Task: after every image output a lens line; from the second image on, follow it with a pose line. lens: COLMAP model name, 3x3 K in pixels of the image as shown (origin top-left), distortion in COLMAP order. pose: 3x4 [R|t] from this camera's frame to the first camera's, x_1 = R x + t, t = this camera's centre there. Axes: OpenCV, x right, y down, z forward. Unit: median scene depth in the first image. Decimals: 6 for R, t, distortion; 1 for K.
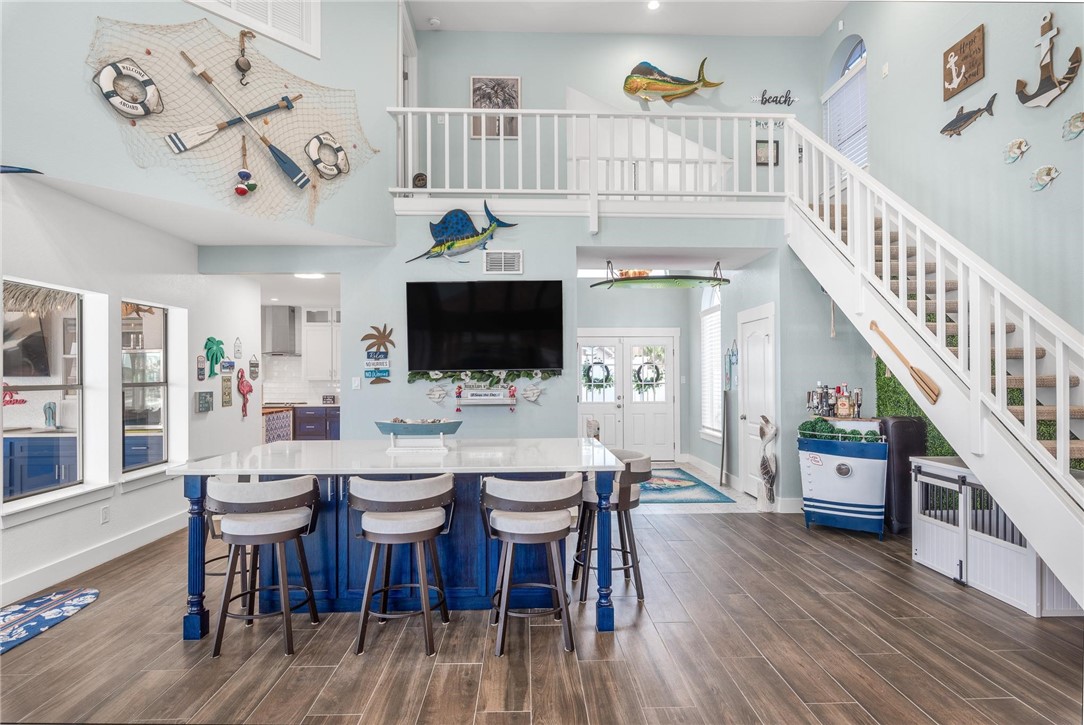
lens RADIAL K [[566.1, 0, 548.2], [0, 566.1, 372.6], [0, 0, 1]] dist [-0.001079, -0.000602]
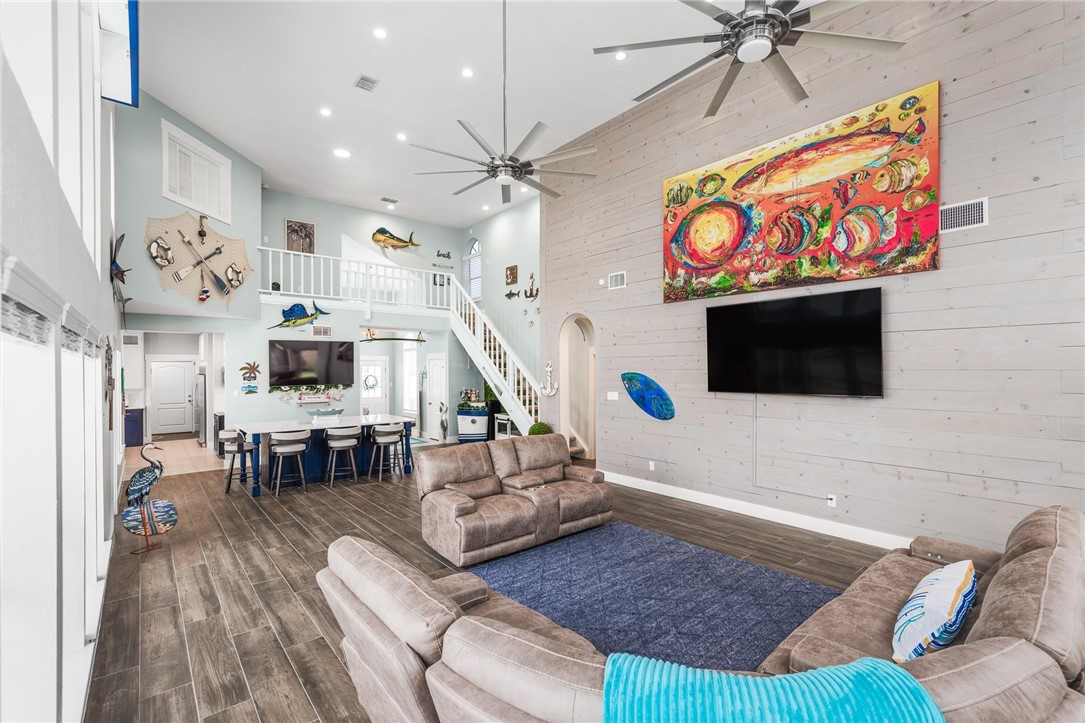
lens RADIAL K [[480.6, 0, 552.4], [0, 480.6, 367.9], [0, 0, 1]] dist [0.004532, -0.000561]
pose [[0.783168, 0.002511, 0.621805, -0.570463], [-0.002893, 0.999996, -0.000395, -0.075719], [-0.621804, -0.001489, 0.783172, -0.961845]]
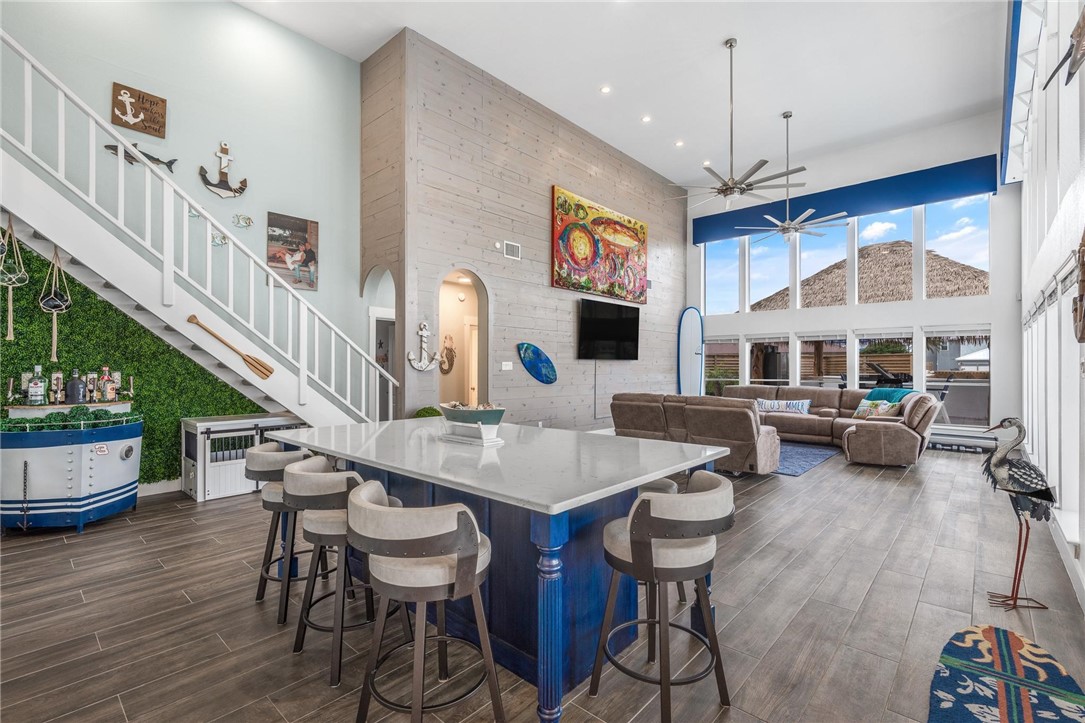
lens RADIAL K [[480.6, 0, 549.1], [0, 480.6, 363.7], [0, 0, 1]] dist [0.004532, -0.000561]
pose [[-0.715079, 0.009261, 0.698982, -0.611022], [0.000035, 0.999913, -0.013213, 0.023435], [-0.699043, -0.009424, -0.715017, 1.060815]]
